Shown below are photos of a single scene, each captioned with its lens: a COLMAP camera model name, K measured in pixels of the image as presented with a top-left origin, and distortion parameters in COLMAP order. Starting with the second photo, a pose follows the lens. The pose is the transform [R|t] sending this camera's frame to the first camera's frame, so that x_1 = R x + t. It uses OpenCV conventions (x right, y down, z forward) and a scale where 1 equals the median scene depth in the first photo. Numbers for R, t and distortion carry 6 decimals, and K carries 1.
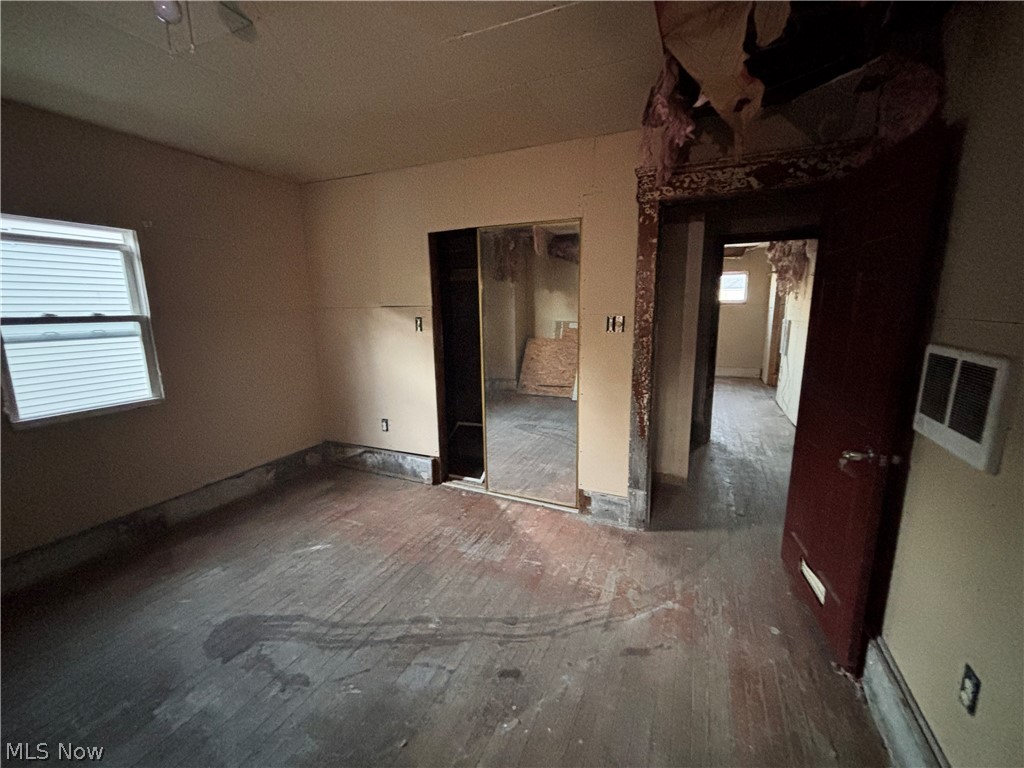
lens RADIAL K [[412.8, 0, 512.0], [0, 412.8, 384.0], [0, 0, 1]] dist [0.001804, 0.000303]
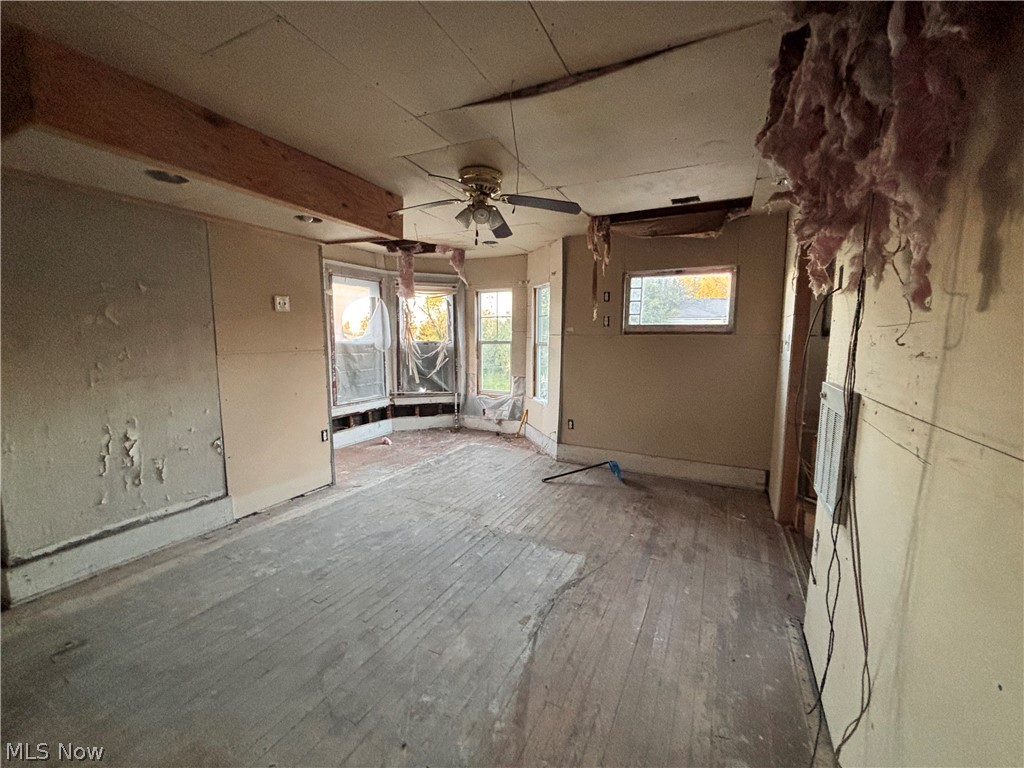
lens RADIAL K [[412.8, 0, 512.0], [0, 412.8, 384.0], [0, 0, 1]] dist [0.001804, 0.000303]
pose [[0.999230, 0.019947, -0.033787, 0.454144], [-0.022228, 0.997400, -0.068556, -0.134884], [0.032332, 0.069254, 0.997075, 0.714943]]
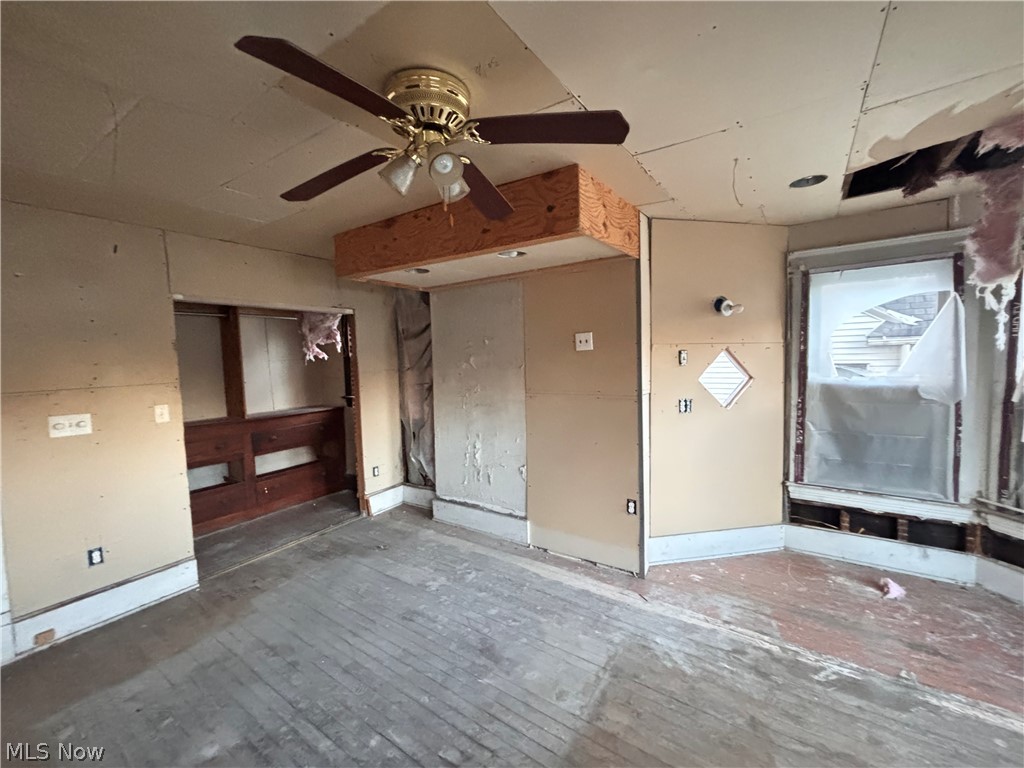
lens RADIAL K [[412.8, 0, 512.0], [0, 412.8, 384.0], [0, 0, 1]] dist [0.001804, 0.000303]
pose [[-0.155417, 0.086054, -0.984094, 0.639350], [-0.156740, 0.981430, 0.110575, -0.271078], [0.975335, 0.171432, -0.139043, 1.269173]]
